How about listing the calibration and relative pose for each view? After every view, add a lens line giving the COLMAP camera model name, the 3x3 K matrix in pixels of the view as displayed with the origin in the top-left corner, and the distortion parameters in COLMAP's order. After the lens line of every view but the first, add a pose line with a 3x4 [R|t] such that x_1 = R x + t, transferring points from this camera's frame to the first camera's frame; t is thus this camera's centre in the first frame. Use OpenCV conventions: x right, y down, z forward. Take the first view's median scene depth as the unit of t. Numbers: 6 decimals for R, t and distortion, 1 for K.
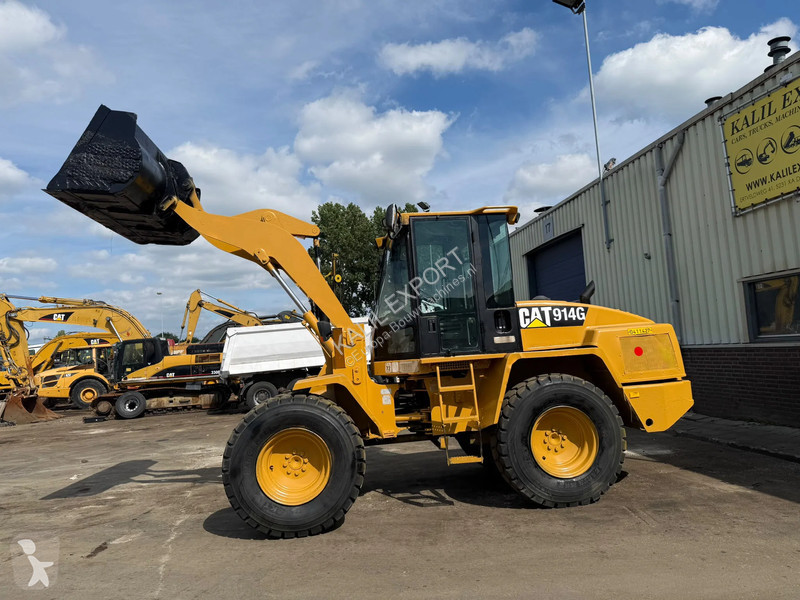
lens RADIAL K [[567.8, 0, 402.4], [0, 567.8, 303.0], [0, 0, 1]] dist [0.079439, -0.110909]
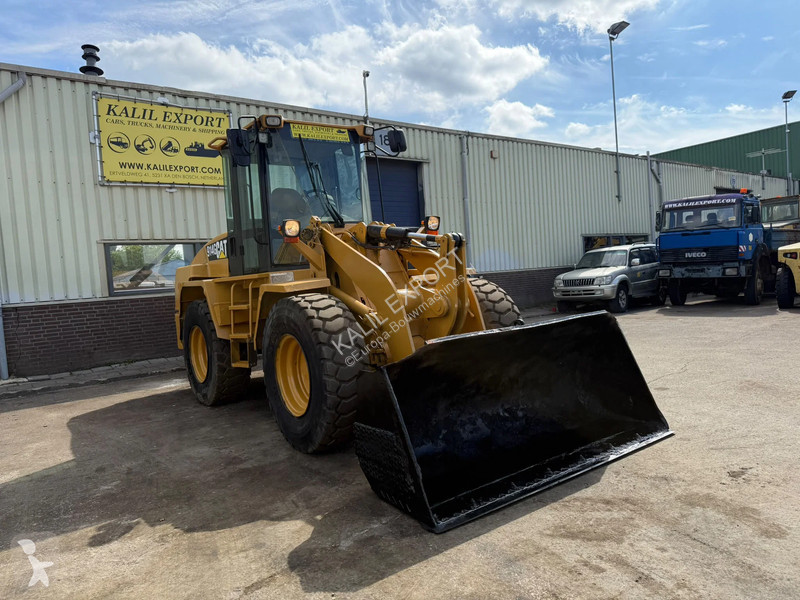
lens RADIAL K [[560.9, 0, 401.1], [0, 560.9, 305.6], [0, 0, 1]] dist [0.035942, -0.061911]
pose [[-0.483666, 0.062176, 0.873041, -0.881494], [0.032294, 0.998062, -0.053189, 0.219865], [-0.874657, 0.002469, -0.484737, 1.370636]]
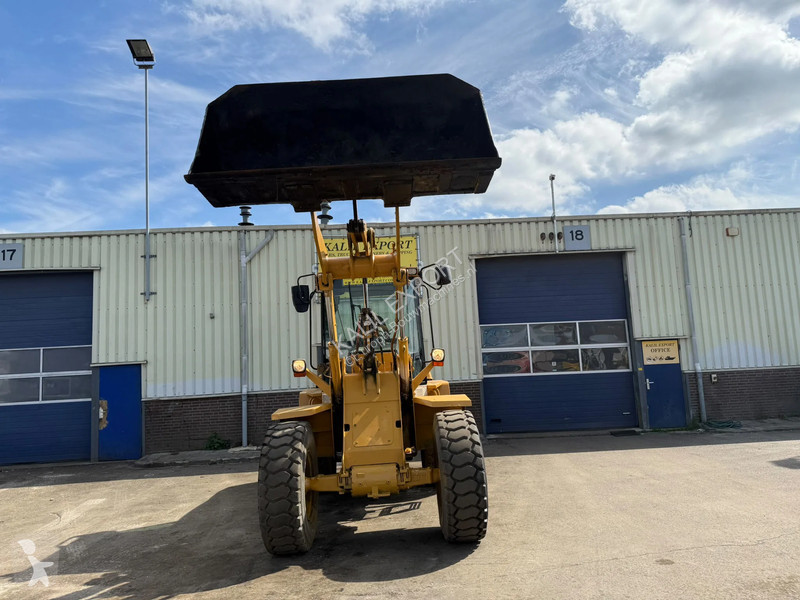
lens RADIAL K [[562.9, 0, 400.6], [0, 562.9, 299.6], [0, 0, 1]] dist [0.039027, -0.045966]
pose [[0.093088, 0.178134, 0.979593, -1.130044], [-0.041420, 0.983707, -0.174946, 0.118909], [-0.994796, -0.024289, 0.098949, 0.856131]]
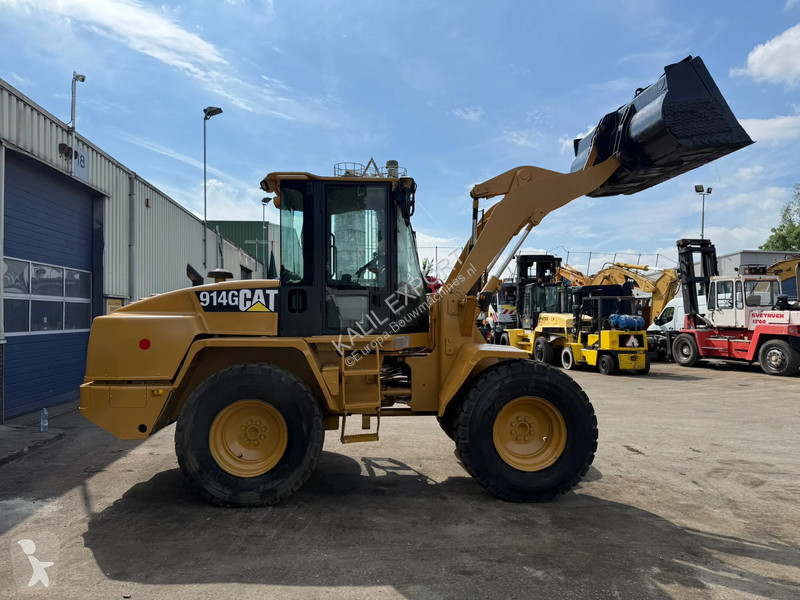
lens RADIAL K [[568.6, 0, 399.0], [0, 568.6, 291.0], [0, 0, 1]] dist [0.010816, 0.001283]
pose [[-0.996730, 0.073252, 0.034095, -0.046116], [0.068241, 0.989138, -0.130190, 0.158745], [-0.043261, -0.127438, -0.990903, 1.984079]]
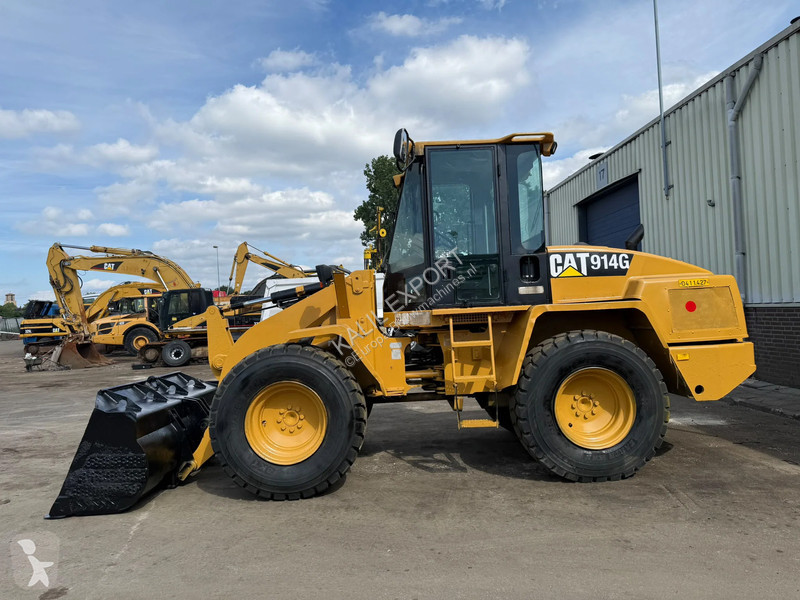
lens RADIAL K [[567.4, 0, 402.6], [0, 567.4, 303.5], [0, 0, 1]] dist [0.061871, -0.082800]
pose [[0.995696, 0.021906, -0.090057, 0.060649], [-0.015115, 0.997038, 0.075409, 0.021915], [0.091443, -0.073723, 0.993078, 0.114435]]
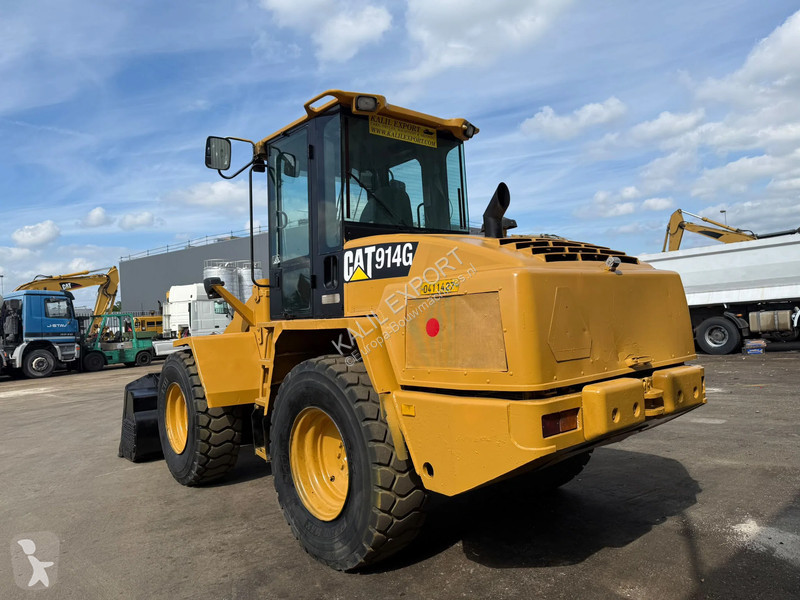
lens RADIAL K [[562.9, 0, 400.6], [0, 562.9, 299.6], [0, 0, 1]] dist [0.039027, -0.045966]
pose [[0.545703, 0.020228, -0.837734, 0.784128], [0.089779, 0.992543, 0.082448, 0.016297], [0.833155, -0.120203, 0.539818, 0.691495]]
